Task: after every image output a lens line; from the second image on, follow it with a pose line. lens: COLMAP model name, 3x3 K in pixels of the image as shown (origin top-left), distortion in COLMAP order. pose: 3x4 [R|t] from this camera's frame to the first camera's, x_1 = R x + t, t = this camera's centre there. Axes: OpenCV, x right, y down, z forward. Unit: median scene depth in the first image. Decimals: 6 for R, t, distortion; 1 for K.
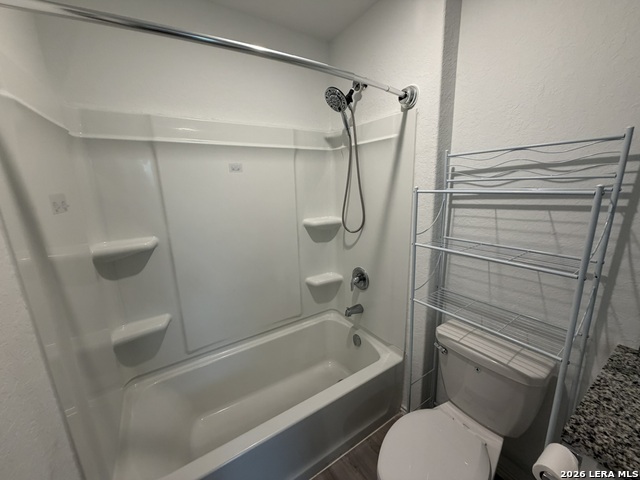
lens RADIAL K [[253.6, 0, 321.5], [0, 253.6, 239.6], [0, 0, 1]] dist [0.000001, -0.000277]
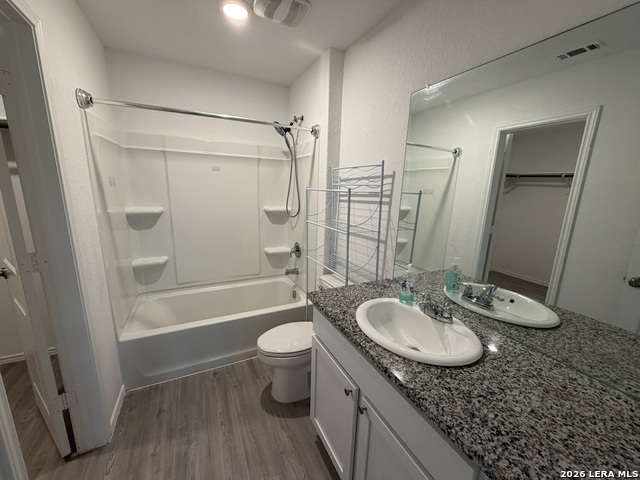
lens RADIAL K [[253.6, 0, 318.6], [0, 253.6, 242.5], [0, 0, 1]] dist [0.000001, -0.000277]
pose [[0.992167, 0.081195, -0.094929, 0.525784], [-0.080820, 0.996698, 0.007796, 0.118242], [0.095249, -0.000063, 0.995453, -0.549306]]
